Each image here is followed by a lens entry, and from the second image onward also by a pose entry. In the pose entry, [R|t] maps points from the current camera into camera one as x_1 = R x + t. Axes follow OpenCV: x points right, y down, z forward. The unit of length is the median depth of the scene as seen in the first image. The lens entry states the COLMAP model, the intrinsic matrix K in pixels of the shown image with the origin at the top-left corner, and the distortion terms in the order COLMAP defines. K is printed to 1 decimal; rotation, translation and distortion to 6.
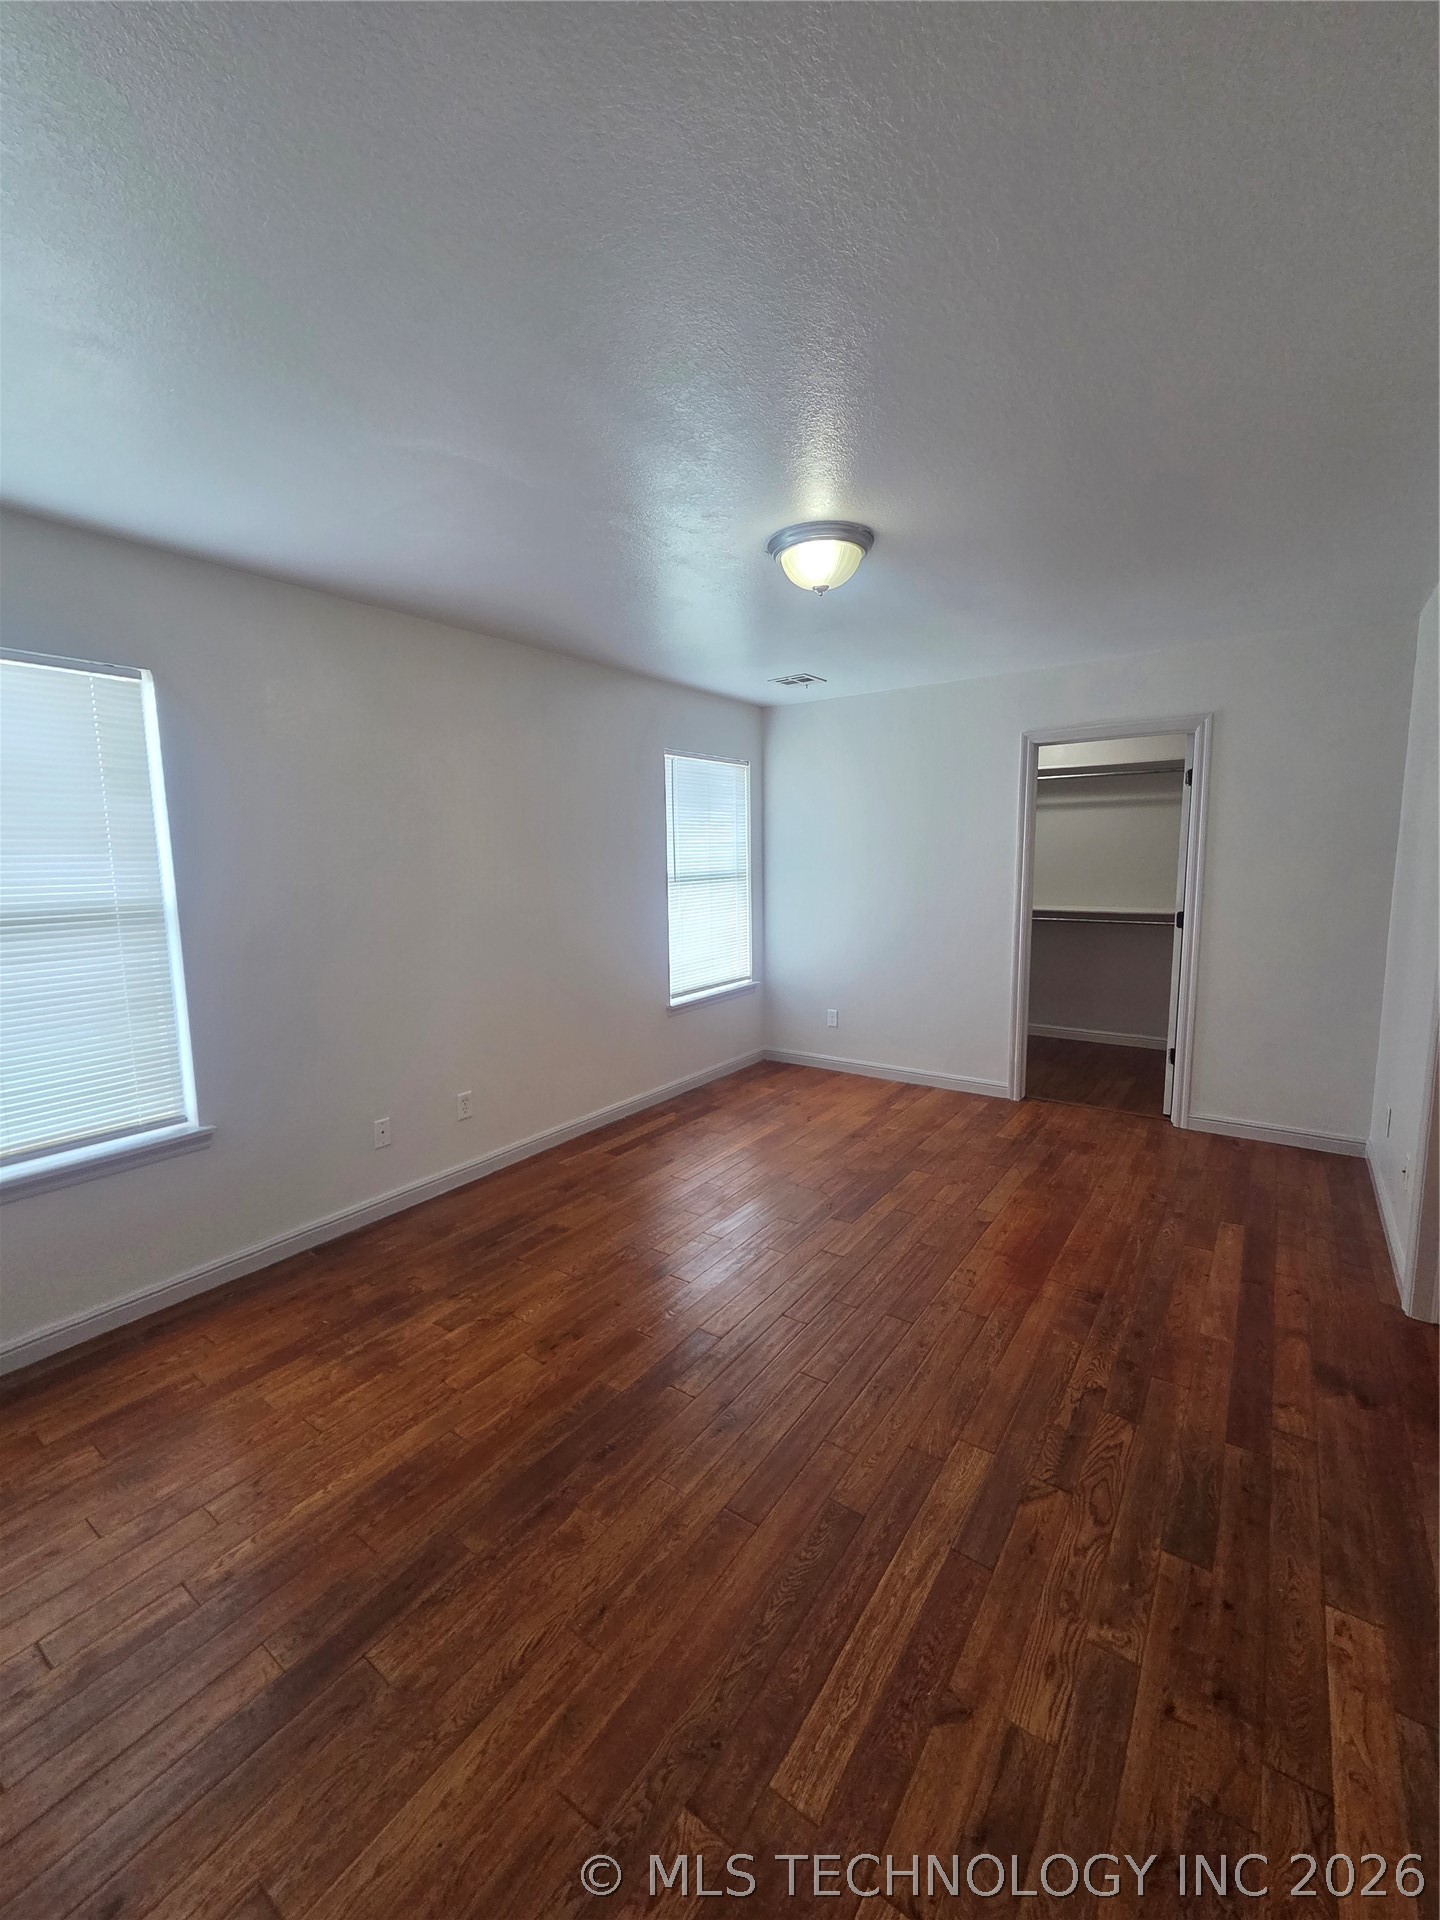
lens RADIAL K [[781.9, 0, 716.9], [0, 781.9, 959.0], [0, 0, 1]] dist [0.000956, 0.000132]
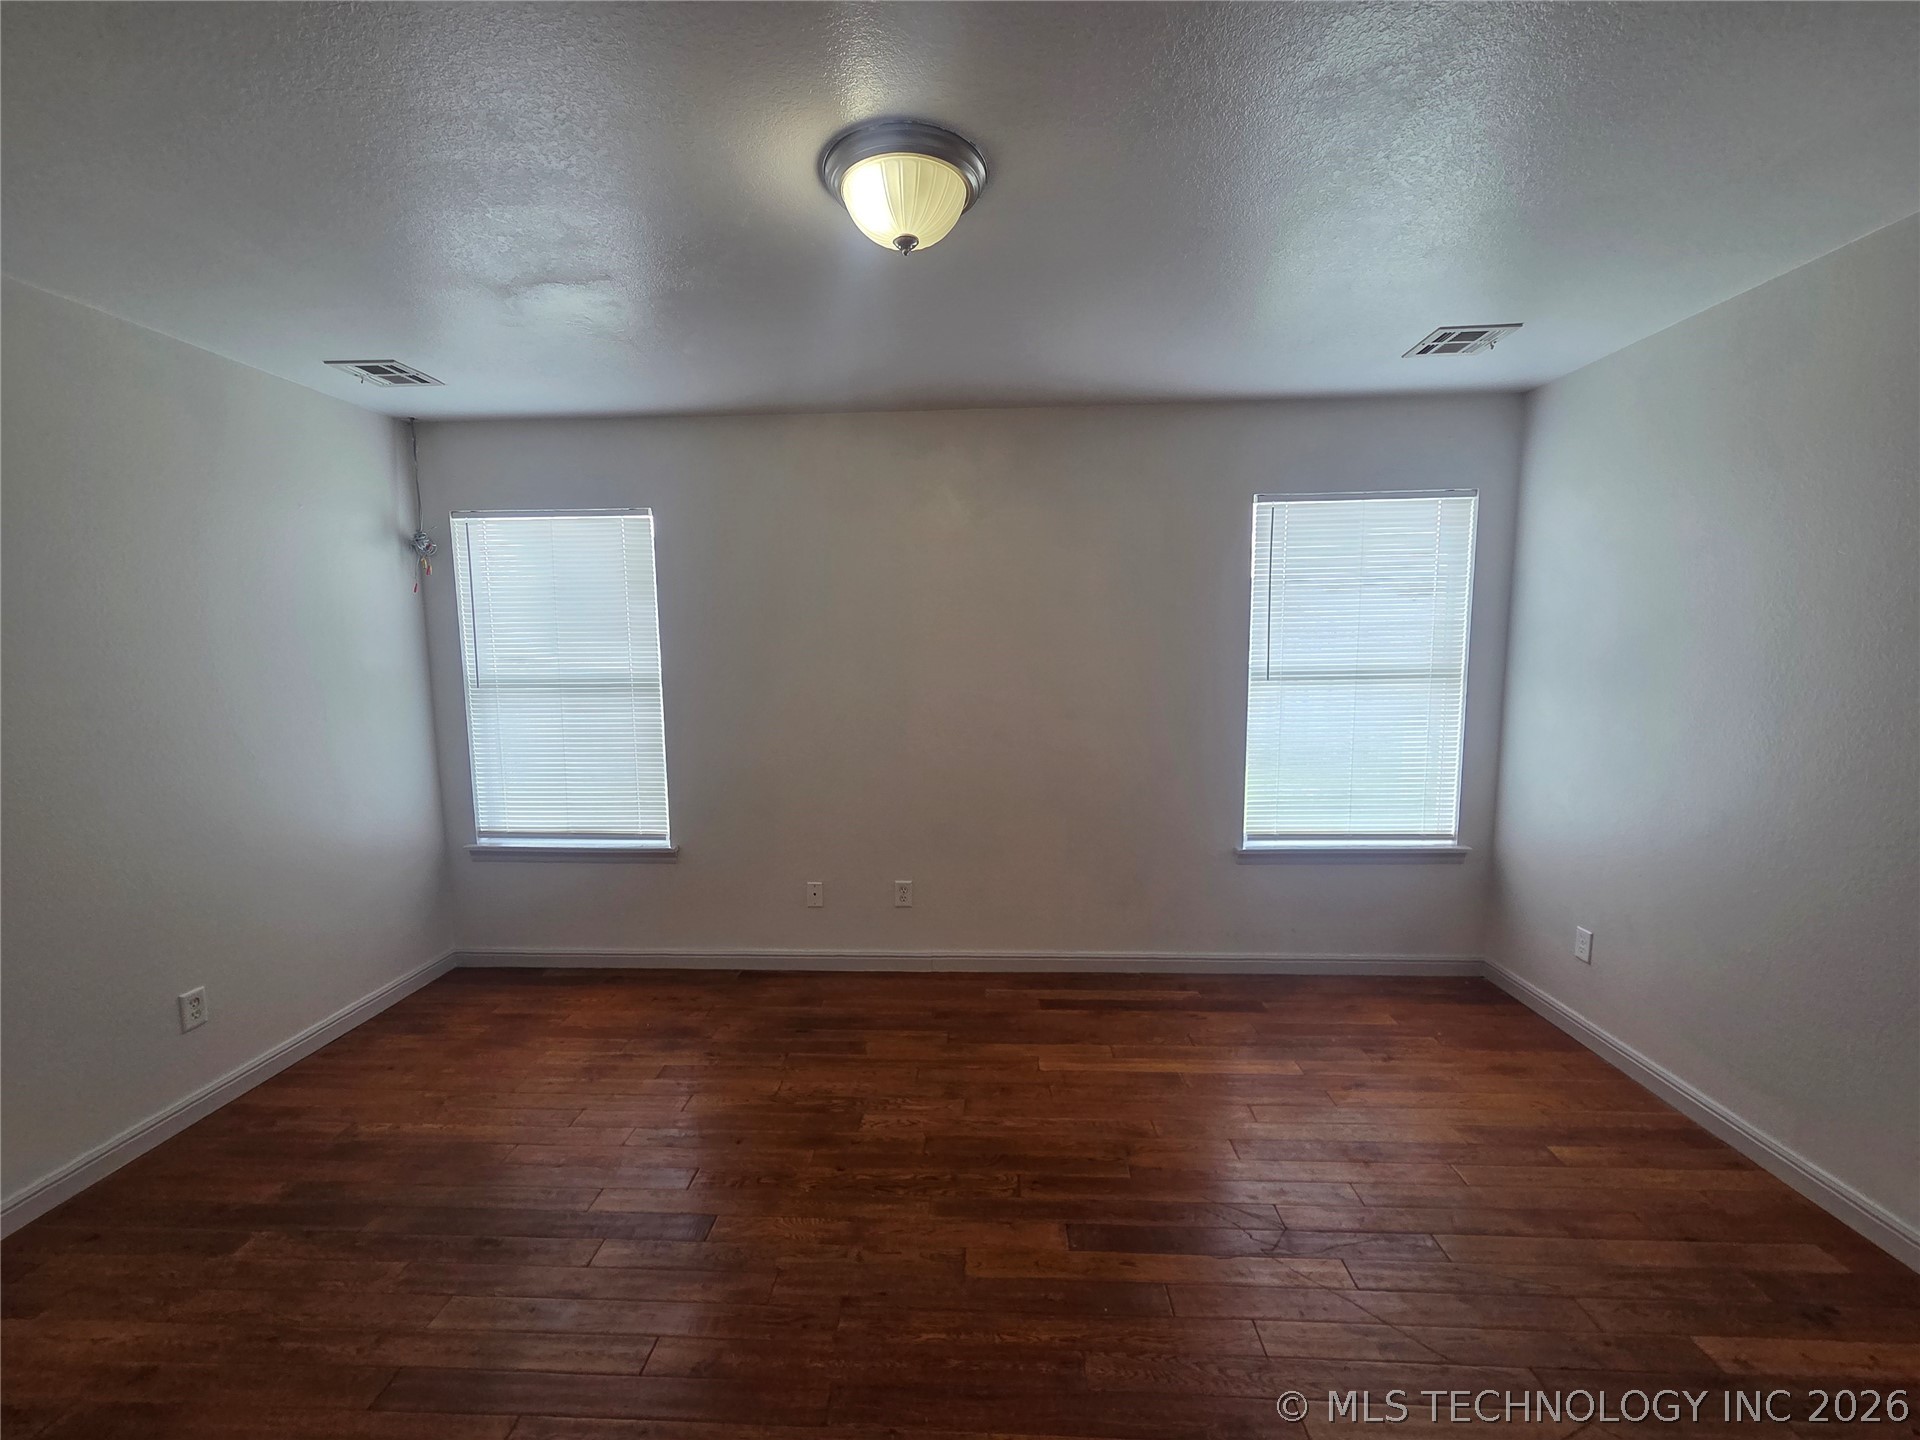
lens RADIAL K [[781.9, 0, 951.2], [0, 781.9, 730.6], [0, 0, 1]] dist [0.000956, 0.000132]
pose [[0.539800, 0.101389, -0.835665, 0.417915], [-0.108640, 0.992809, 0.050279, -0.060367], [0.834754, 0.063647, 0.546933, 0.396967]]
